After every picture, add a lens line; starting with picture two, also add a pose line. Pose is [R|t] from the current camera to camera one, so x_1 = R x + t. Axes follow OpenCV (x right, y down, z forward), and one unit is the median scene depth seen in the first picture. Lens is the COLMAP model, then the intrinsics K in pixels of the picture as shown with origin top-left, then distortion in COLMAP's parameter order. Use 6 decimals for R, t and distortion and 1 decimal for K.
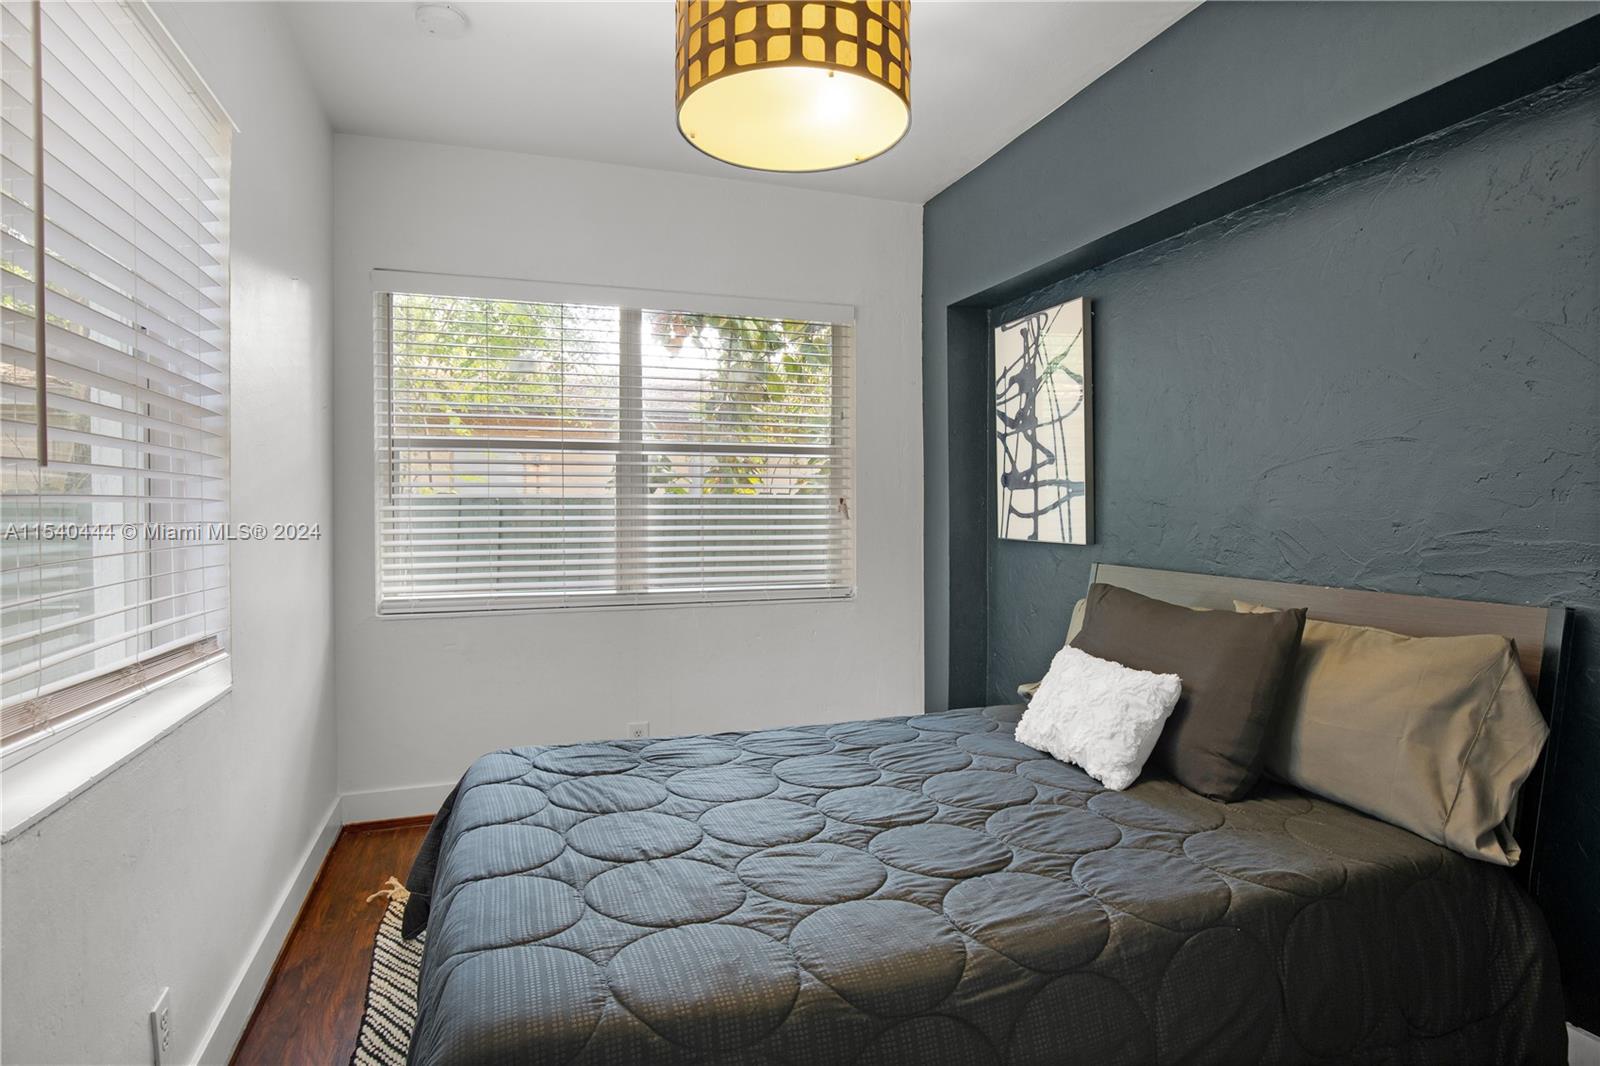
lens RADIAL K [[885.9, 0, 804.4], [0, 885.9, 523.4], [0, 0, 1]] dist [-0.003834, -0.000327]
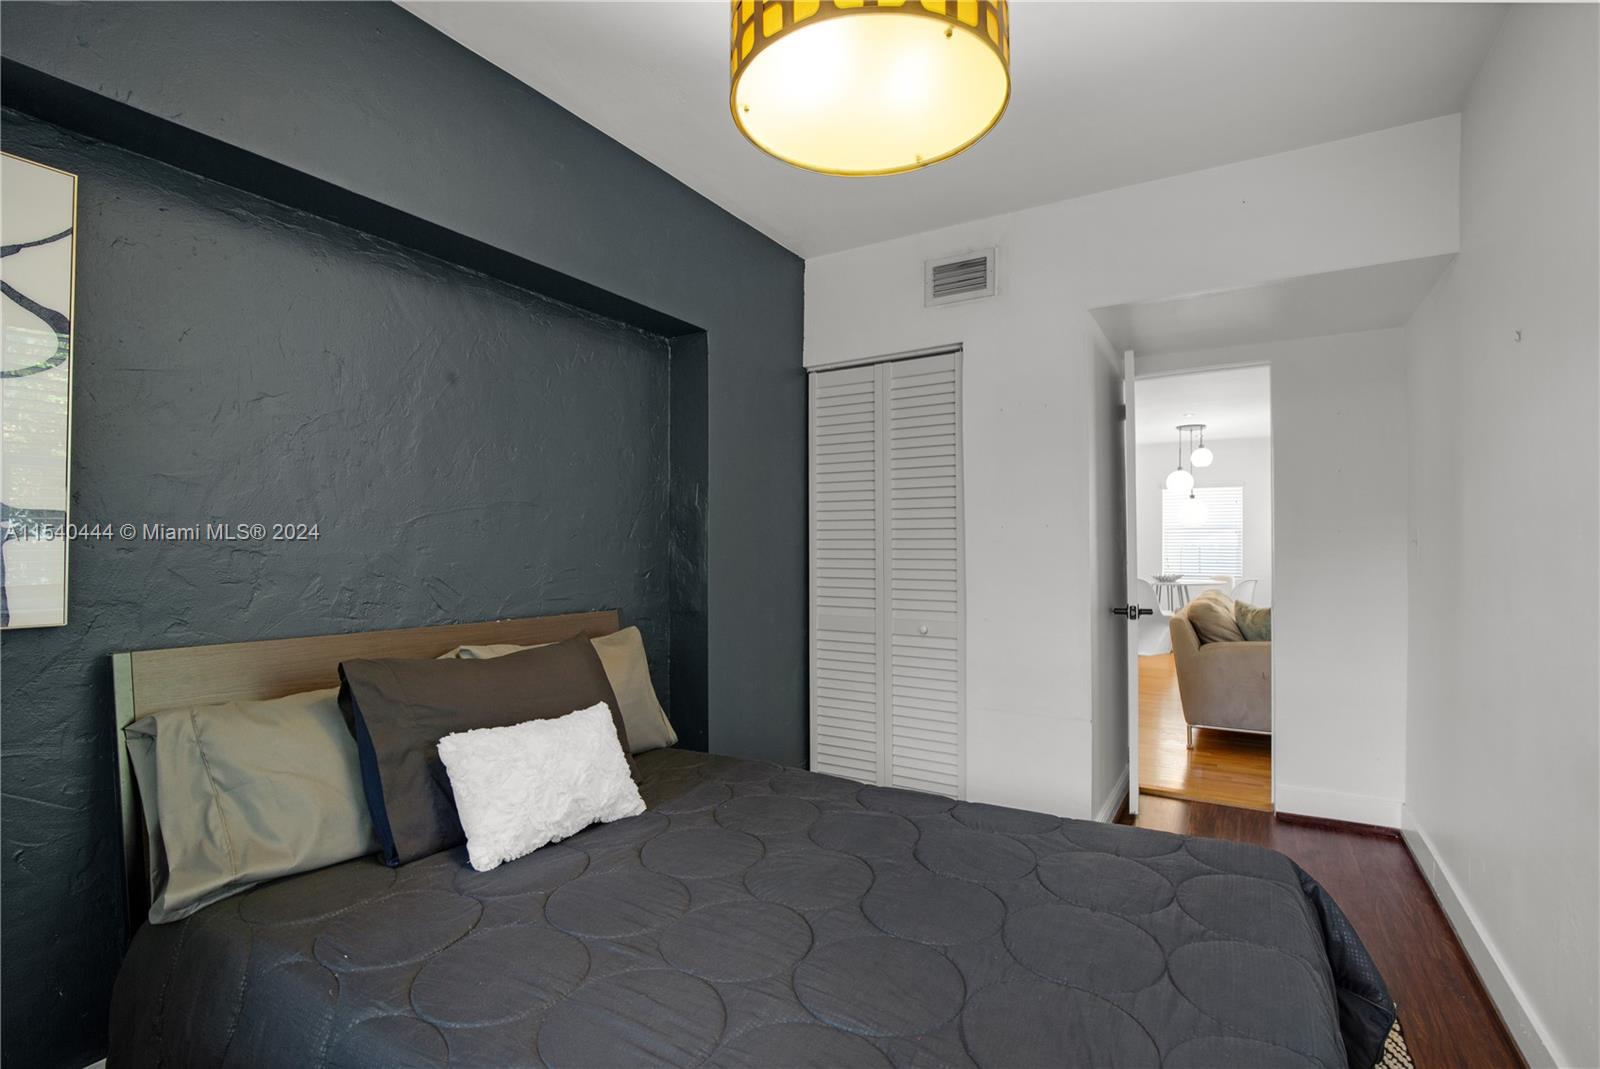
lens RADIAL K [[747.6, 0, 803.5], [0, 747.6, 539.4], [0, 0, 1]] dist [-0.004622, -0.000316]
pose [[-0.635814, 0.003855, 0.771833, -0.434918], [0.010593, 0.999937, 0.003732, -0.035606], [-0.771770, 0.010549, -0.635815, 1.249520]]
